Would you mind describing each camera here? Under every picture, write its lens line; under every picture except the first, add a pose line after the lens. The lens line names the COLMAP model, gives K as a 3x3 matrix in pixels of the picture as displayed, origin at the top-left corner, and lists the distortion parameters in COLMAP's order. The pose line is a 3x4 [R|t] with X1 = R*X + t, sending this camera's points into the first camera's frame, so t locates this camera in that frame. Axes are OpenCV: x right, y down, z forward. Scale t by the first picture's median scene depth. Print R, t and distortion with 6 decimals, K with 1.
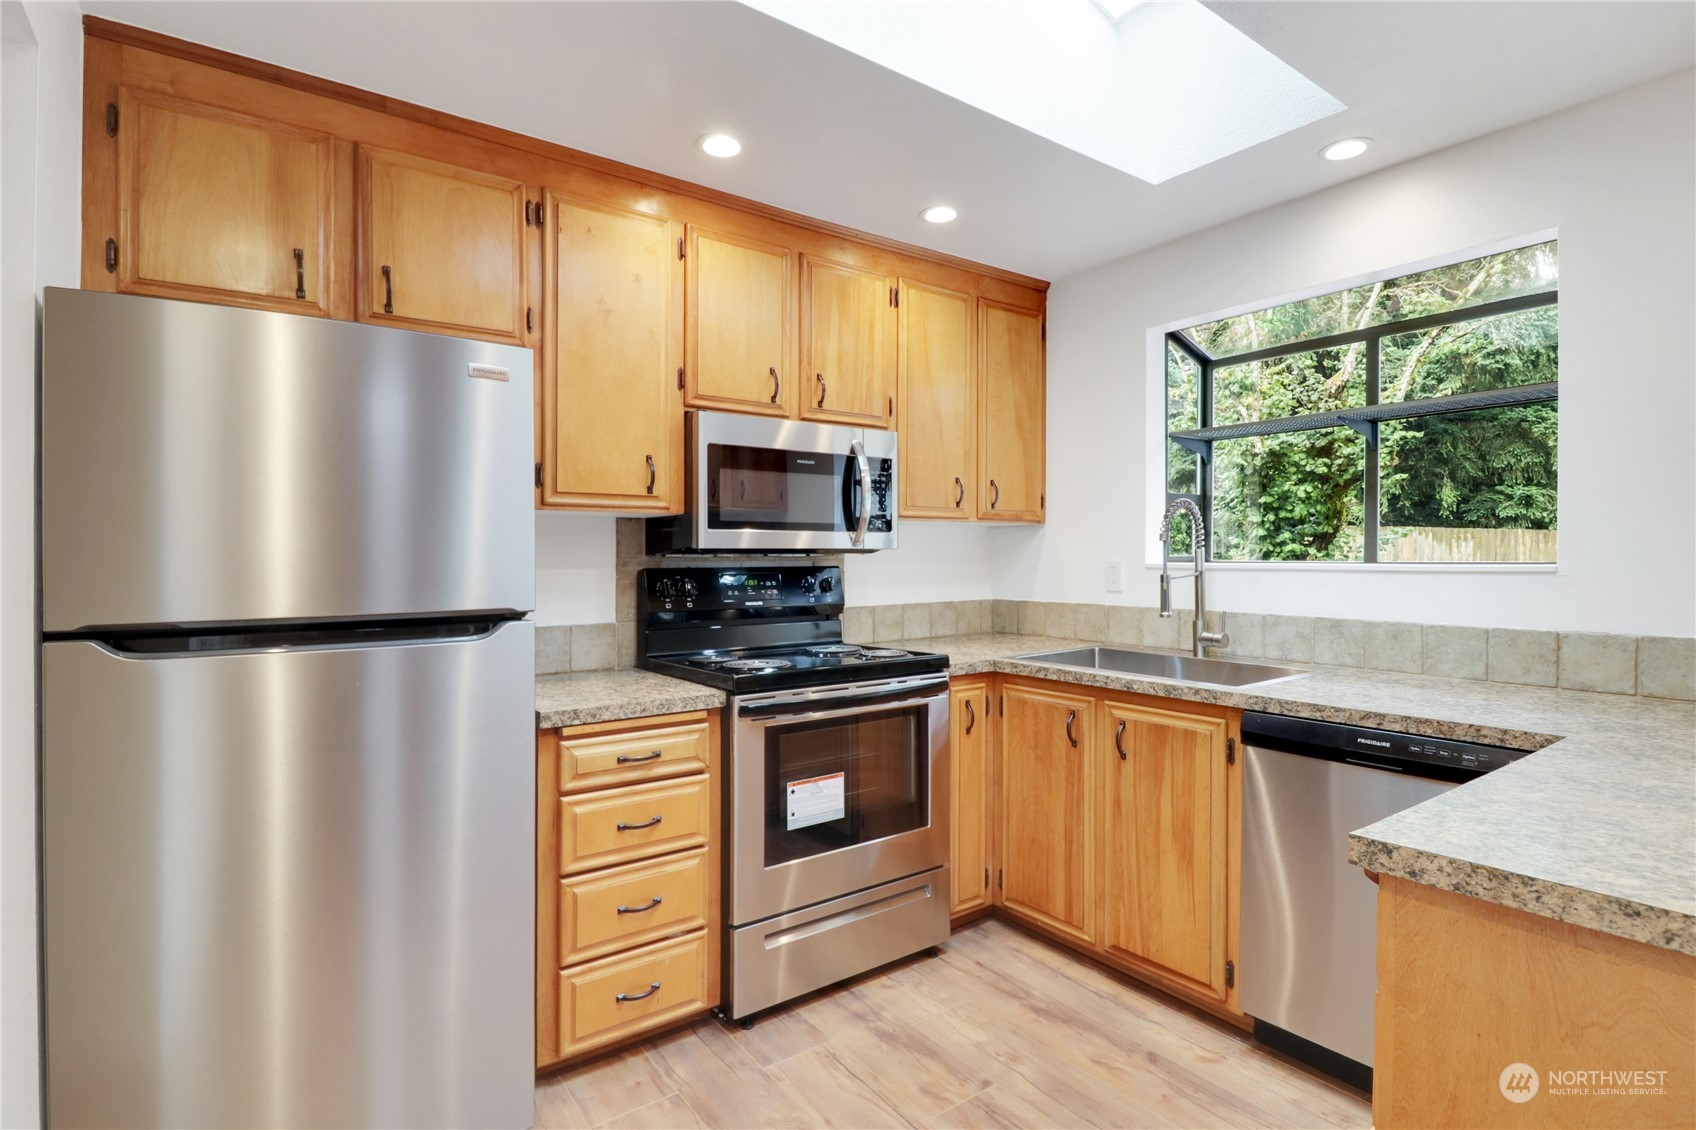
lens RADIAL K [[833.6, 0, 841.2], [0, 833.6, 556.7], [0, 0, 1]] dist [0.001858, -0.008104]
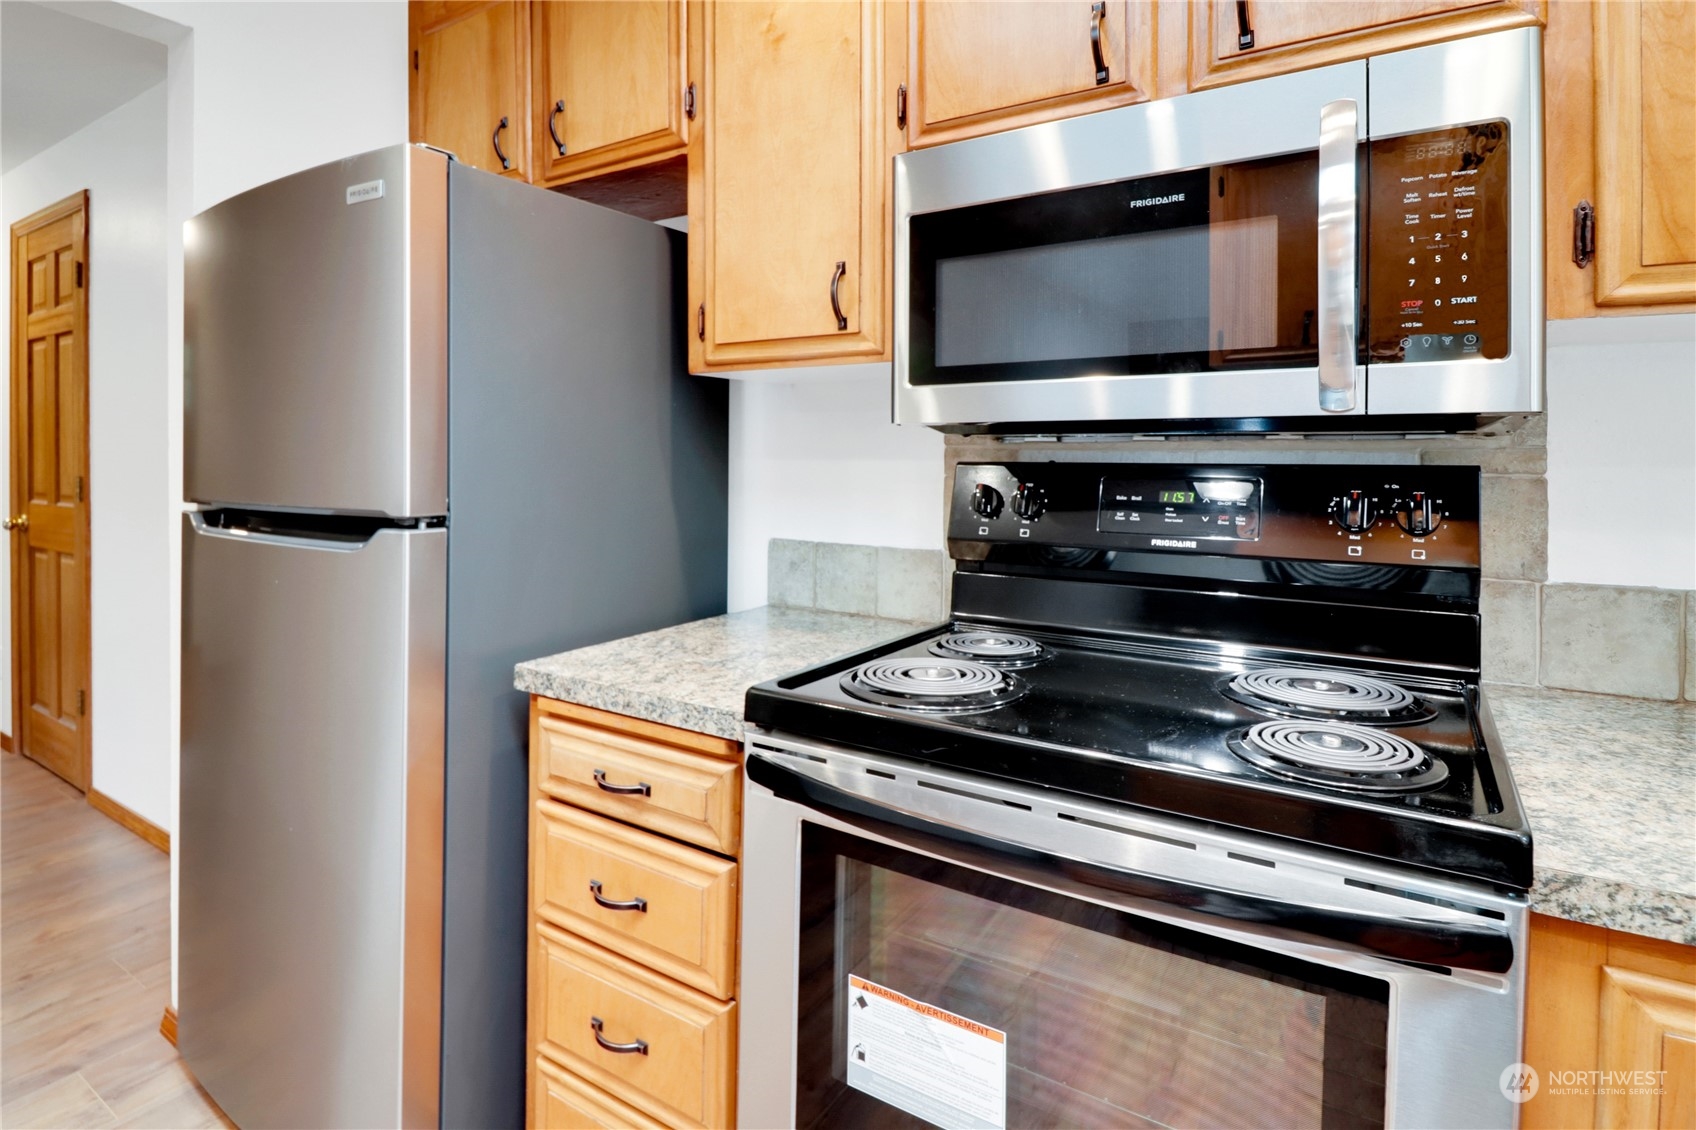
lens RADIAL K [[873.2, 0, 813.2], [0, 873.2, 445.3], [0, 0, 1]] dist [0.000864, -0.000495]
pose [[0.348277, 0.003940, -0.937383, 0.351467], [0.000158, 0.999991, 0.004262, 0.000940], [0.937392, -0.001633, 0.348273, 0.846711]]
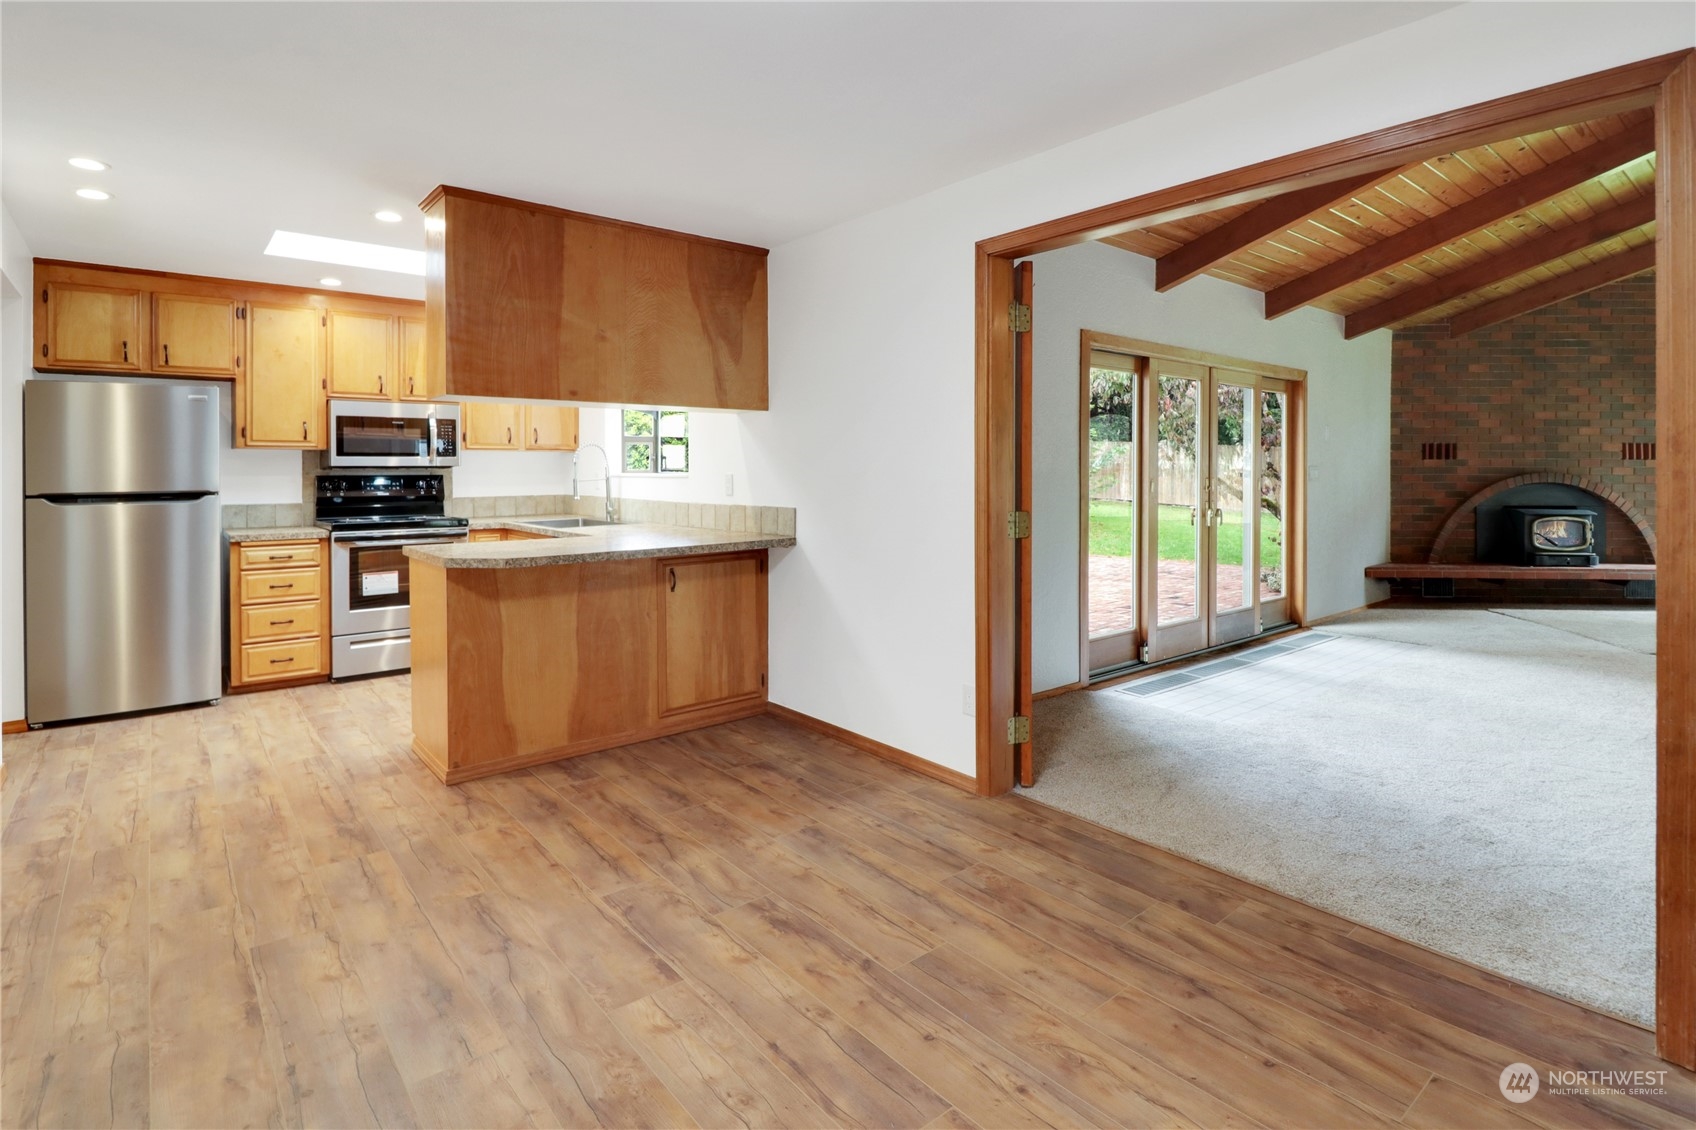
lens RADIAL K [[853.8, 0, 835.3], [0, 853.8, 468.4], [0, 0, 1]] dist [0.000003, -0.011683]
pose [[0.997476, 0.001062, 0.071000, 1.031116], [-0.001137, 0.999999, 0.001024, -0.007995], [-0.070999, -0.001102, 0.997476, -1.341769]]
